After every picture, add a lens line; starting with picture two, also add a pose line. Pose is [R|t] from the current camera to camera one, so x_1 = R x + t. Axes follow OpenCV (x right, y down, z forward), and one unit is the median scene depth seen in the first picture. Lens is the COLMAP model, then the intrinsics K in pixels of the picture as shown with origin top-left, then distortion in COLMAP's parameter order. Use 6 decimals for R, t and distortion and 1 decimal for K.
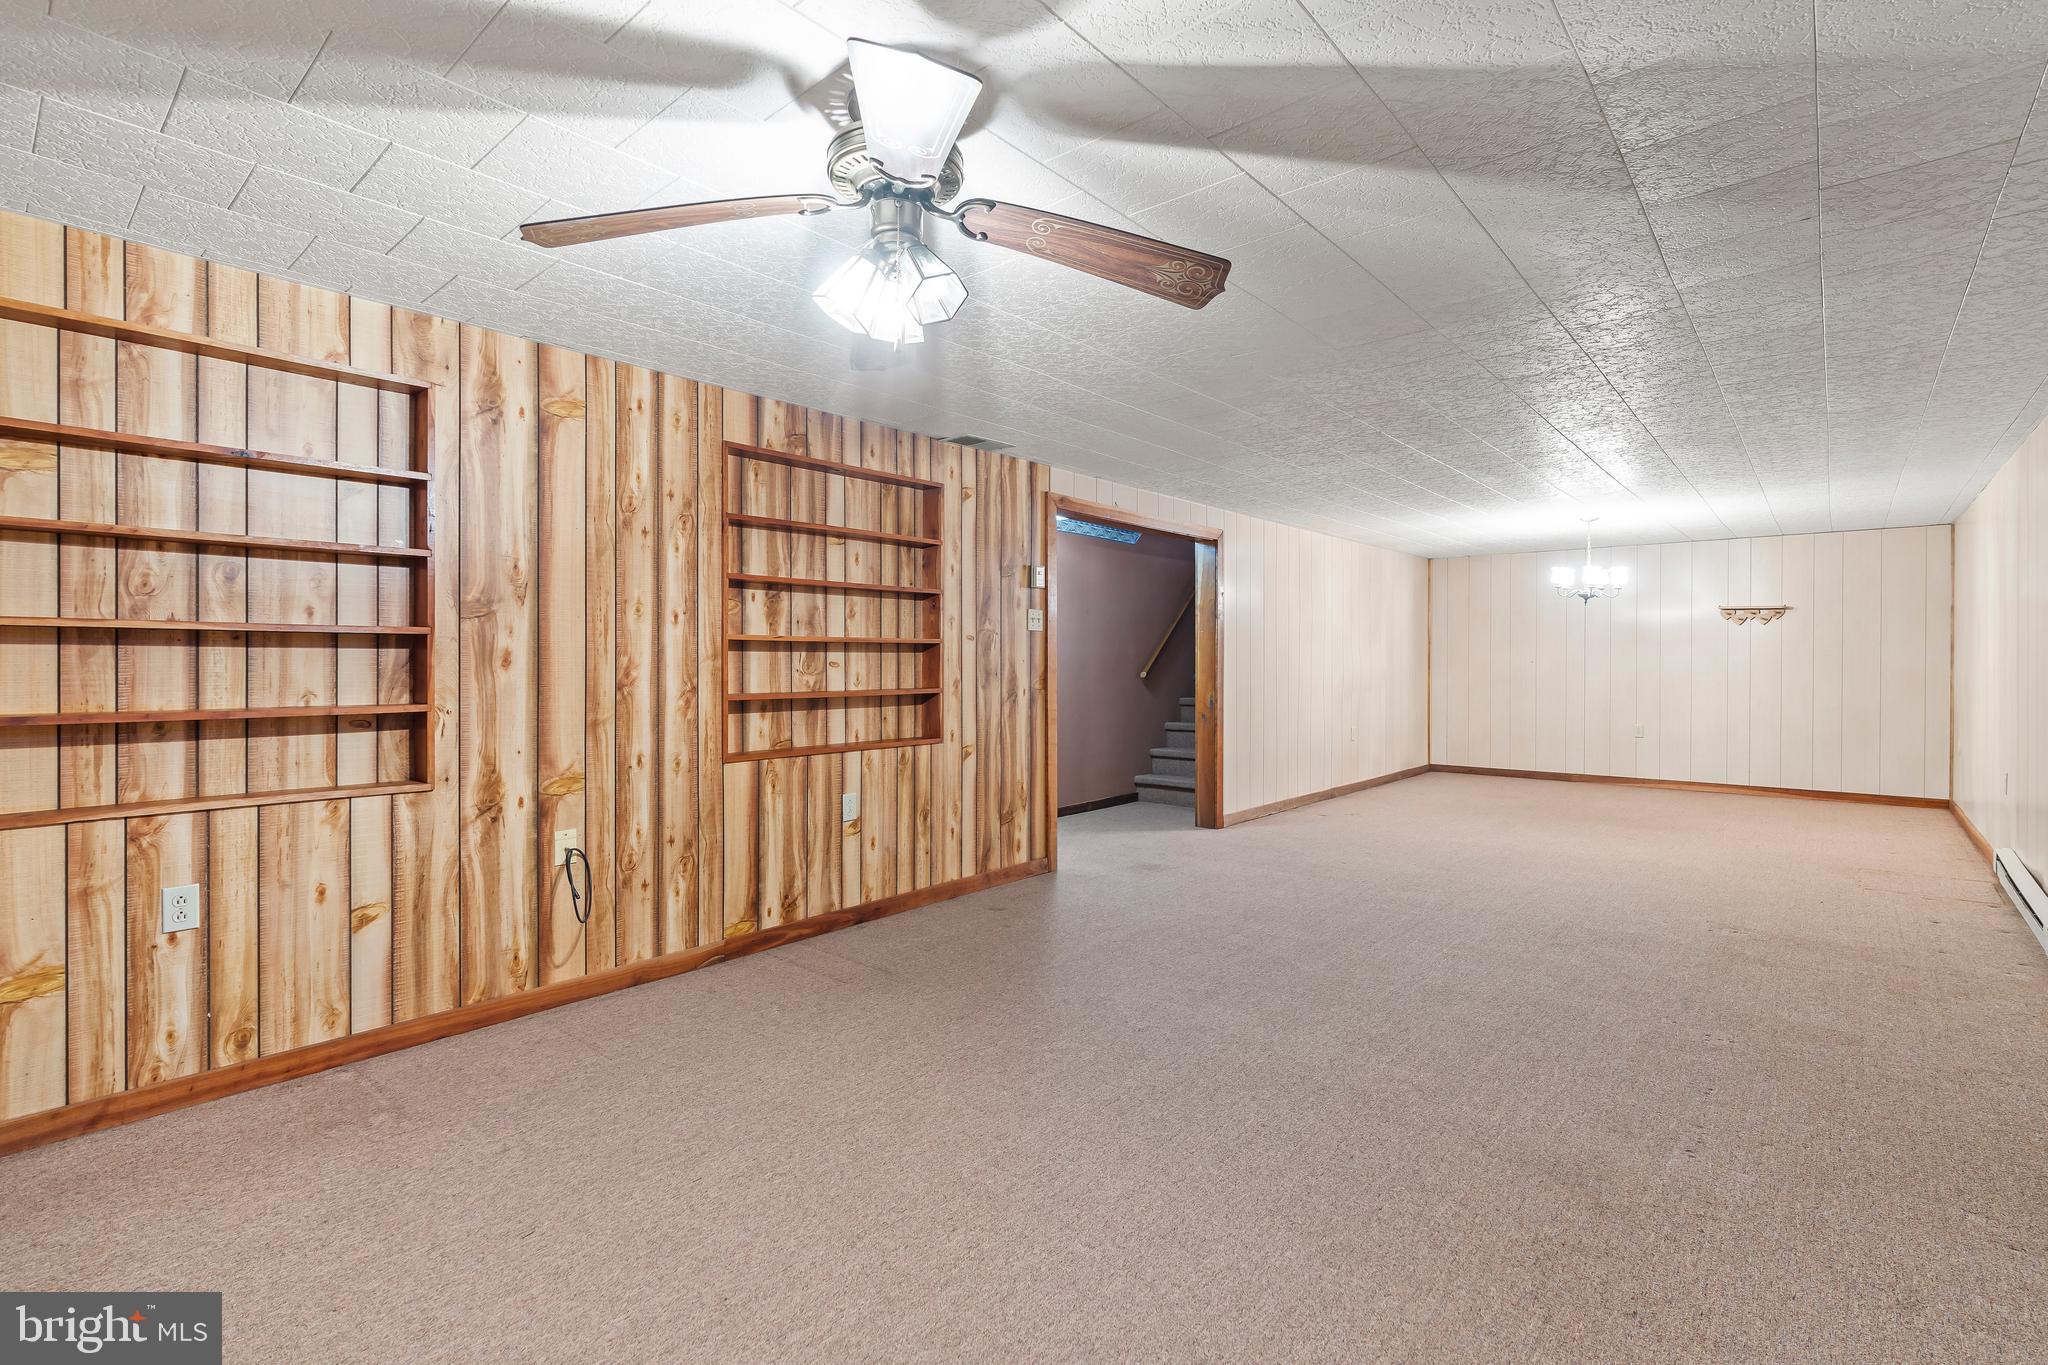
lens RADIAL K [[934.6, 0, 1023.8], [0, 934.6, 663.4], [0, 0, 1]] dist [-0.004009, 0.000950]
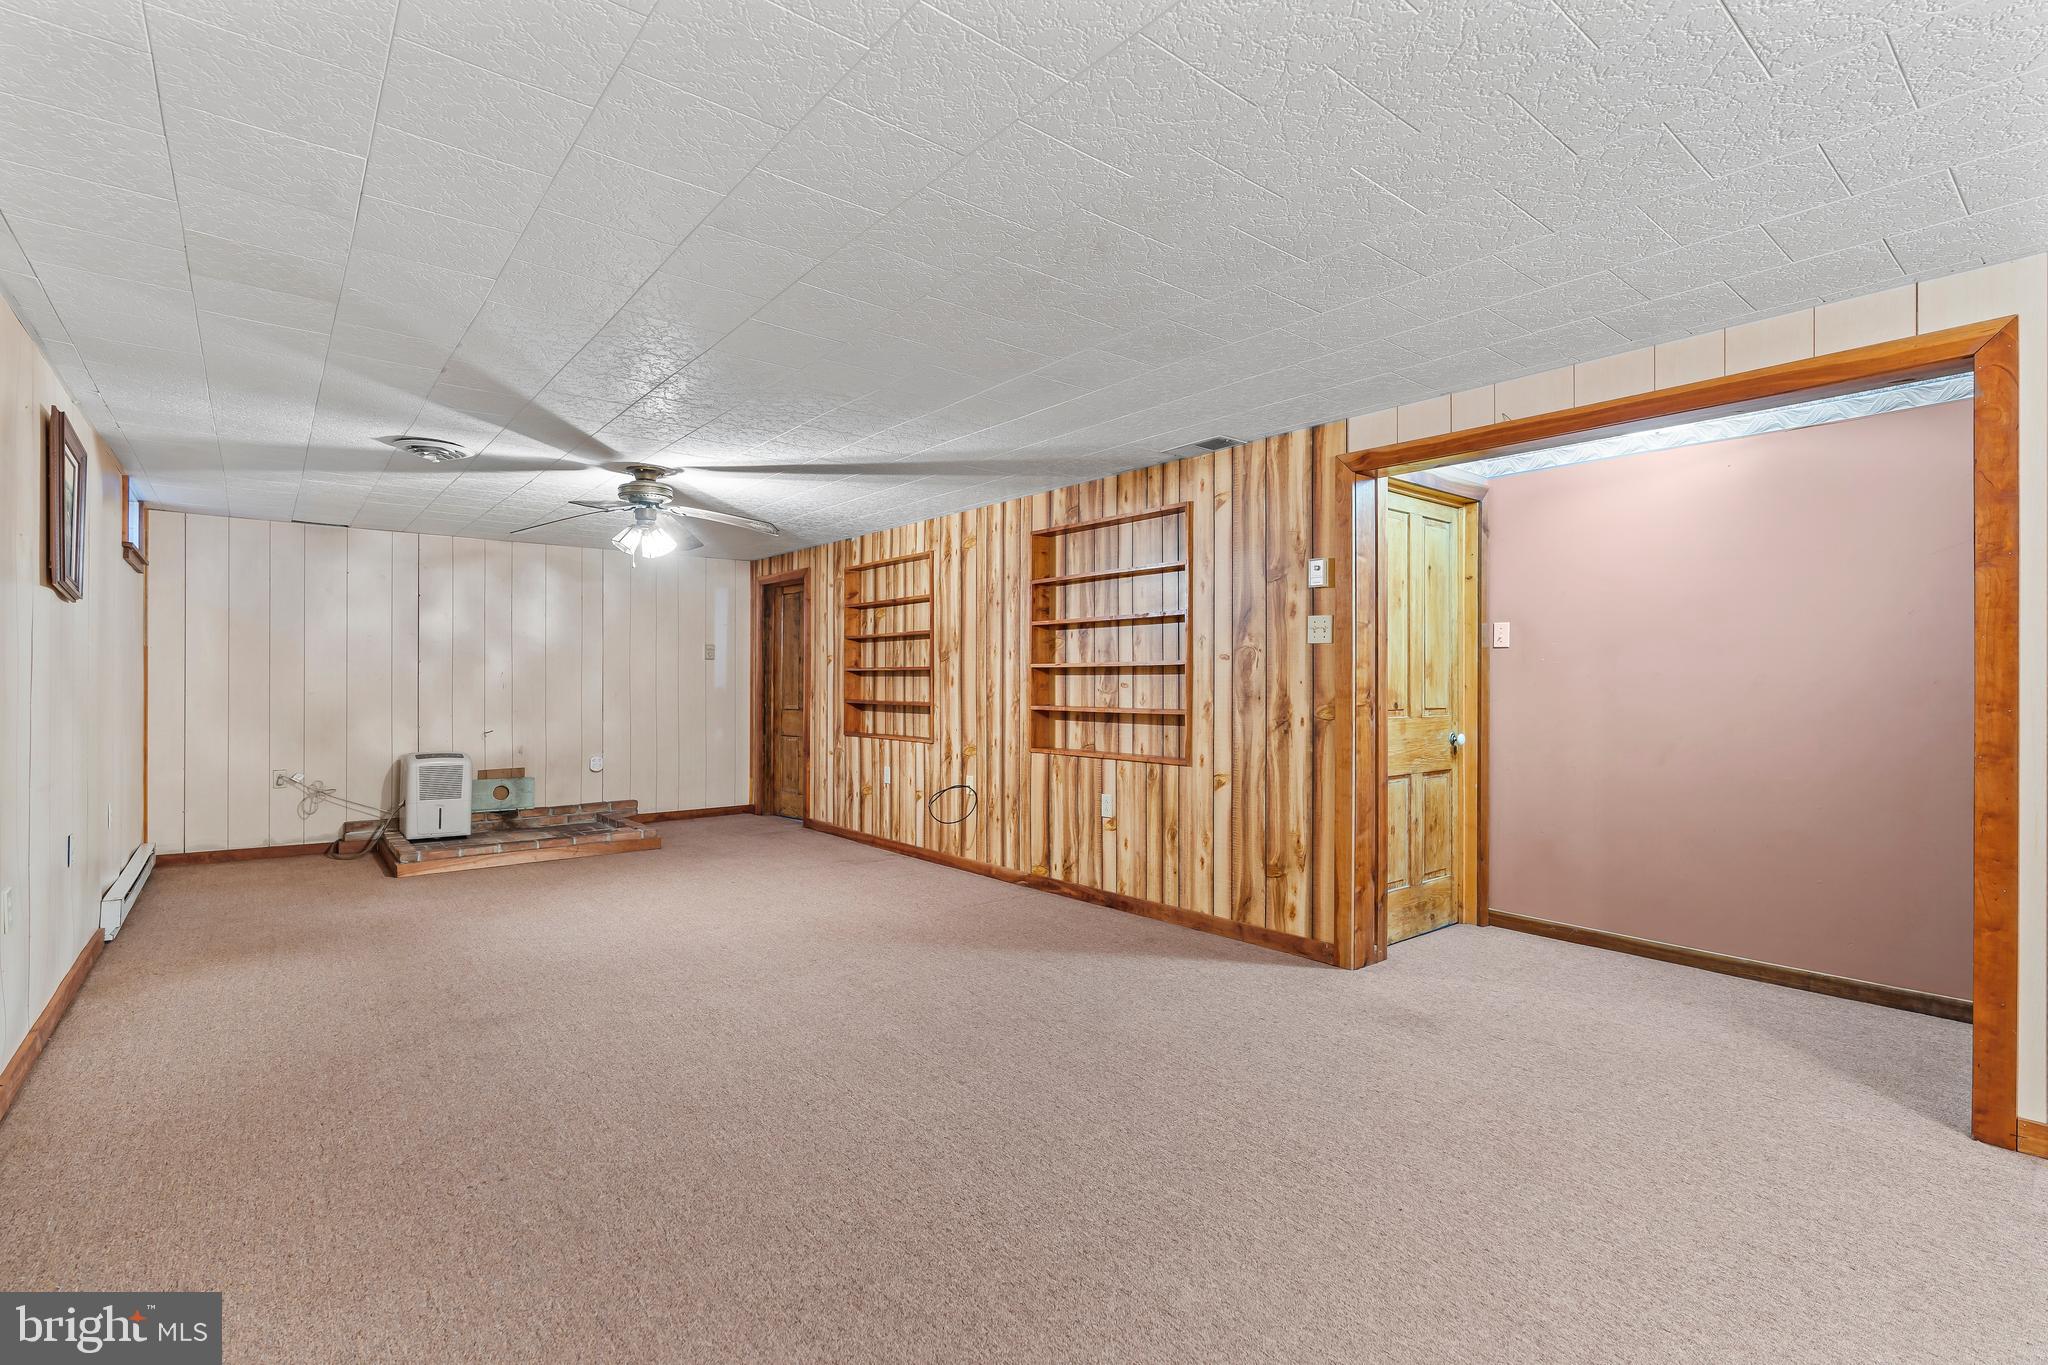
lens RADIAL K [[934.6, 0, 1025.4], [0, 934.6, 688.7], [0, 0, 1]] dist [-0.004009, 0.000950]
pose [[-0.159520, 0.005024, -0.987182, 1.019392], [-0.005252, 0.999969, 0.005937, -0.001166], [0.987181, 0.006132, -0.159489, 1.110714]]
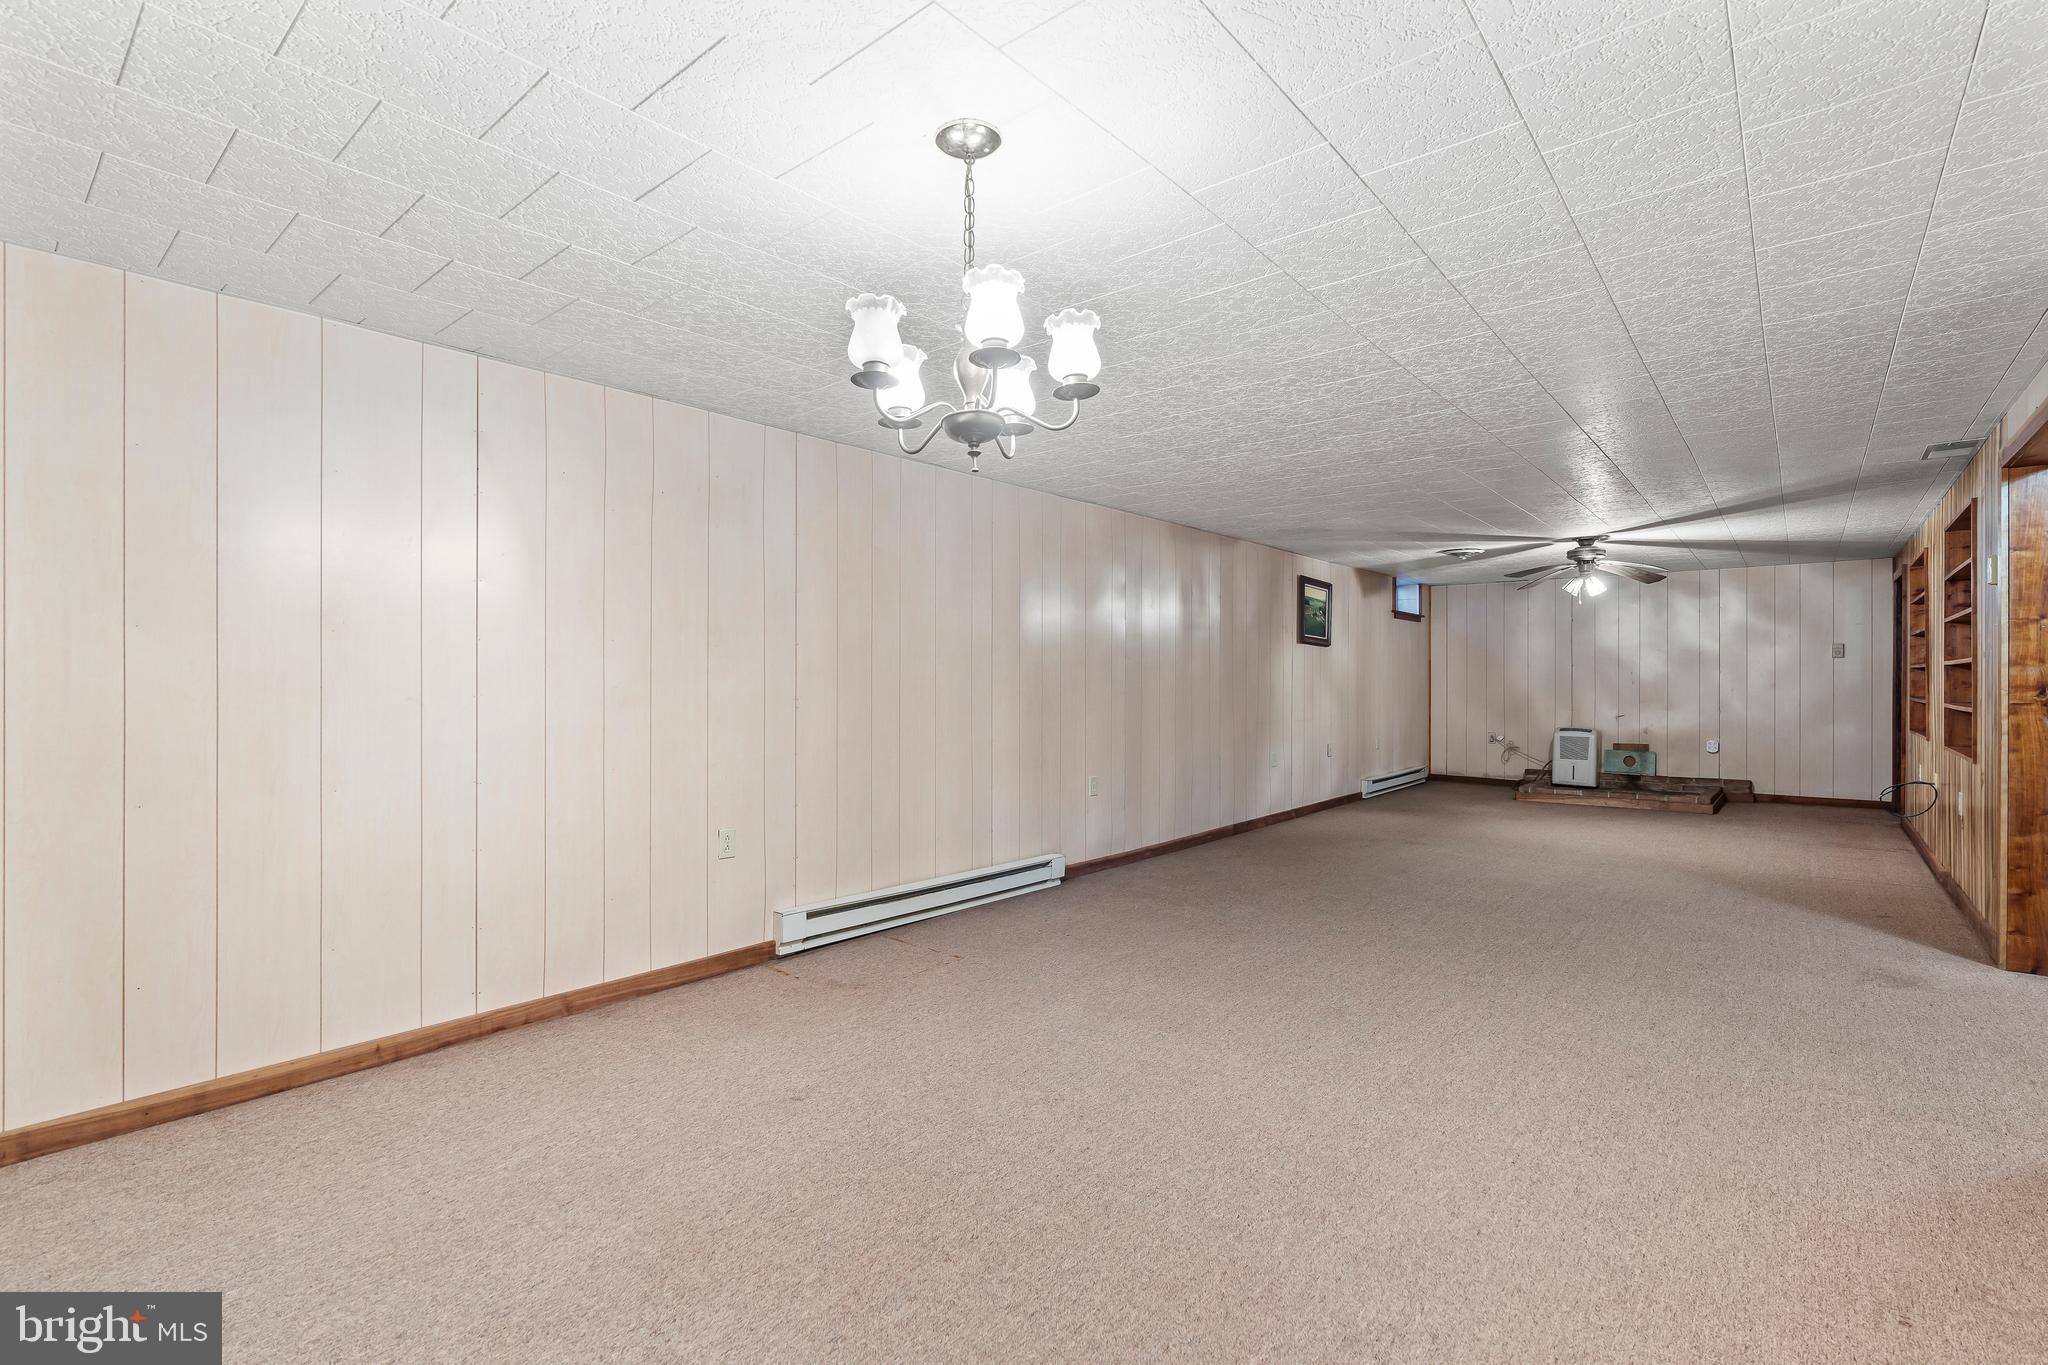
lens RADIAL K [[934.6, 0, 1023.6], [0, 934.6, 679.8], [0, 0, 1]] dist [-0.004009, 0.000950]
pose [[-0.999776, -0.000992, -0.021129, 1.037041], [-0.001101, 0.999986, 0.005151, -0.007554], [0.021123, 0.005174, -0.999763, 2.204937]]
